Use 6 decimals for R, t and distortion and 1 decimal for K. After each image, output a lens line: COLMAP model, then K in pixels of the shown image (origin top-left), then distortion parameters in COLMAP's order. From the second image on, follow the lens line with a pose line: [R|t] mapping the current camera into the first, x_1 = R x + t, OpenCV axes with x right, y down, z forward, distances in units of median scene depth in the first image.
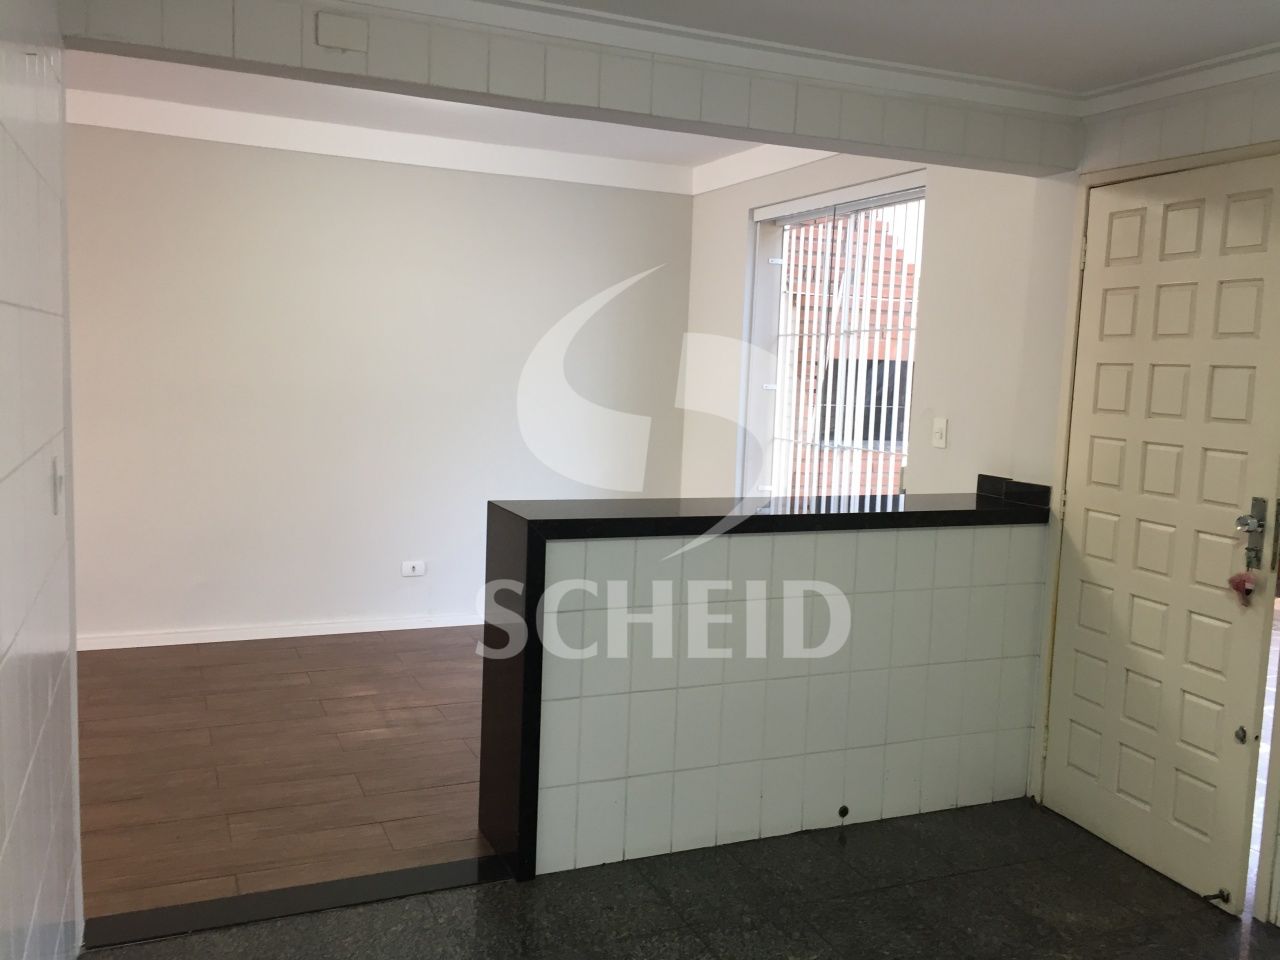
lens RADIAL K [[1107.9, 0, 640.0], [0, 1107.9, 480.0], [0, 0, 1]] dist [0.053598, -0.007896]
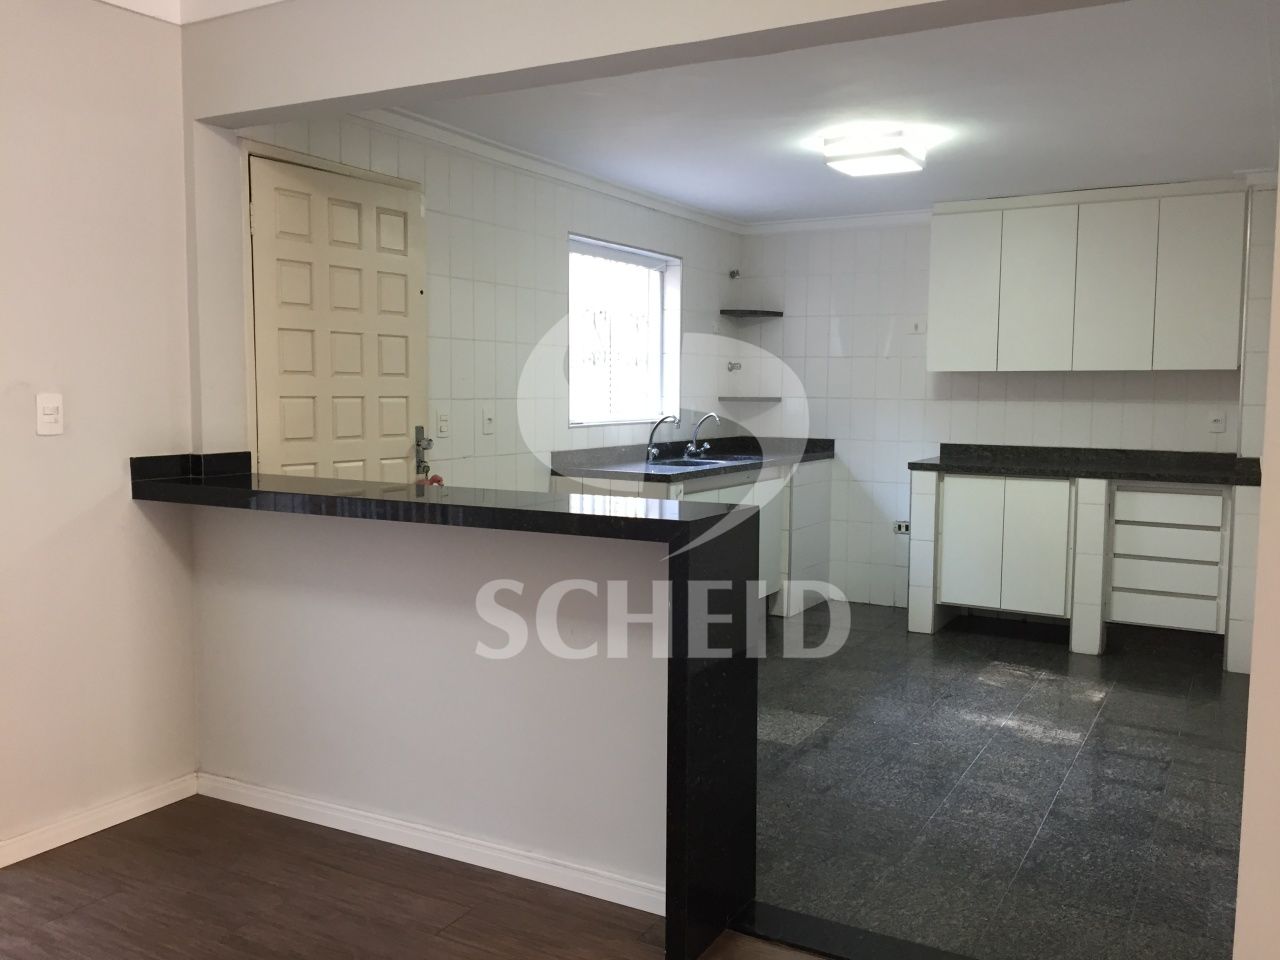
lens RADIAL K [[1107.9, 0, 640.0], [0, 1107.9, 480.0], [0, 0, 1]] dist [0.053598, -0.007896]
pose [[-0.603870, -0.108440, 0.789672, -0.726123], [0.055183, 0.982638, 0.177138, -0.145491], [-0.795170, 0.150545, -0.587402, 1.520787]]
